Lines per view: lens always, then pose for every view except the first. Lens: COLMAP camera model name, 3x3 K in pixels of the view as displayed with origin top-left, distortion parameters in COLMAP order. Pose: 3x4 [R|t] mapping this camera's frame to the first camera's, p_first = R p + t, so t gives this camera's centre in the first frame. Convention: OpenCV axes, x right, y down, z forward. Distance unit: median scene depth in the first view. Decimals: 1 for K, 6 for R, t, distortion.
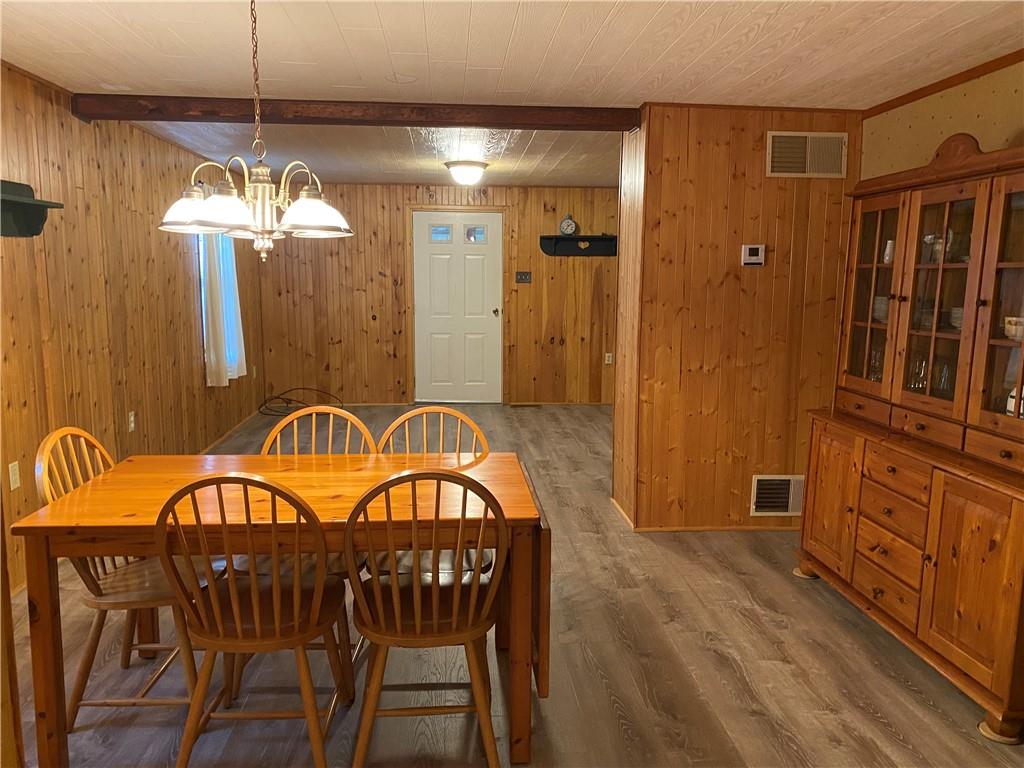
lens RADIAL K [[788.3, 0, 508.0], [0, 788.3, 379.4], [0, 0, 1]] dist [0.054081, -0.047855]
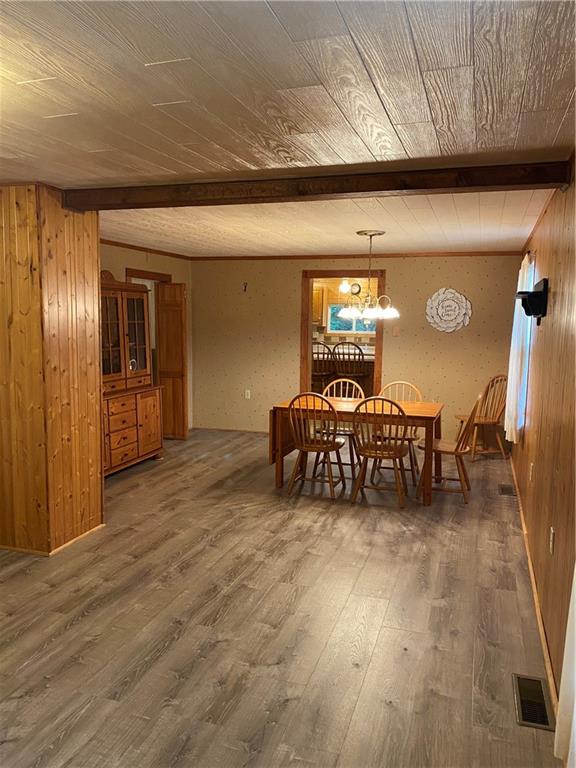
lens RADIAL K [[582.1, 0, 289.0], [0, 582.1, 384.7], [0, 0, 1]] dist [0.159944, -0.200550]
pose [[-0.924942, -0.066516, 0.374243, -0.478497], [0.026960, 0.970610, 0.239142, -0.263043], [-0.379151, 0.231281, -0.895965, 1.725329]]
